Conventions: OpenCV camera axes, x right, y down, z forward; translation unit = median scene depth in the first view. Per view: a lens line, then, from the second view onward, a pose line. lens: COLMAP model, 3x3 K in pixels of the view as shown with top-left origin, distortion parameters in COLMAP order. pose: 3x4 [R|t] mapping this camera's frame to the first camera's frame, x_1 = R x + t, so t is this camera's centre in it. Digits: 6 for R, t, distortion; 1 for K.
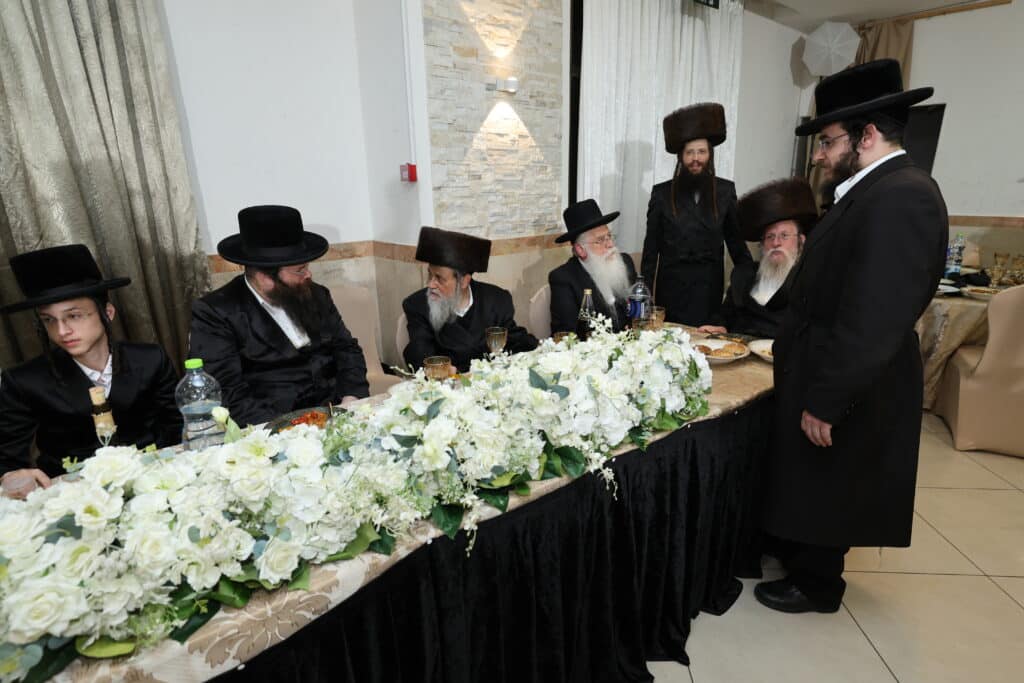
lens RADIAL K [[532.3, 0, 507.6], [0, 532.3, 340.7], [0, 0, 1]] dist [0.001722, 0.000195]
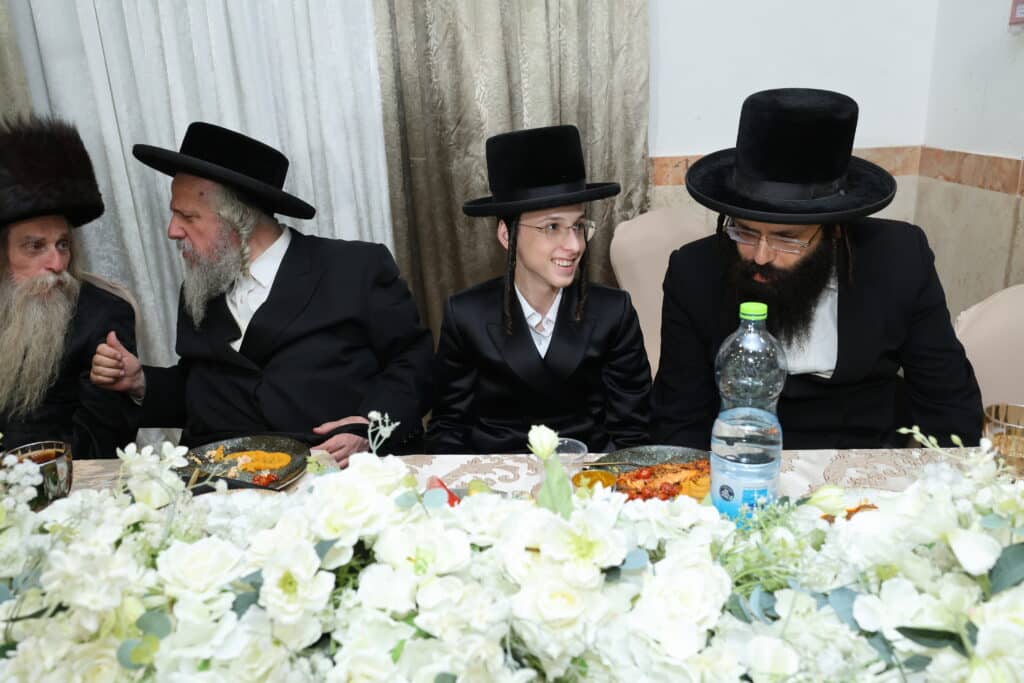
lens RADIAL K [[817.3, 0, 515.4], [0, 817.3, 343.2], [0, 0, 1]] dist [0.010190, -0.001049]
pose [[0.770339, 0.191449, -0.608215, -0.029571], [-0.165465, 0.981205, 0.099285, -0.009345], [0.615791, 0.024155, 0.787539, 0.106350]]
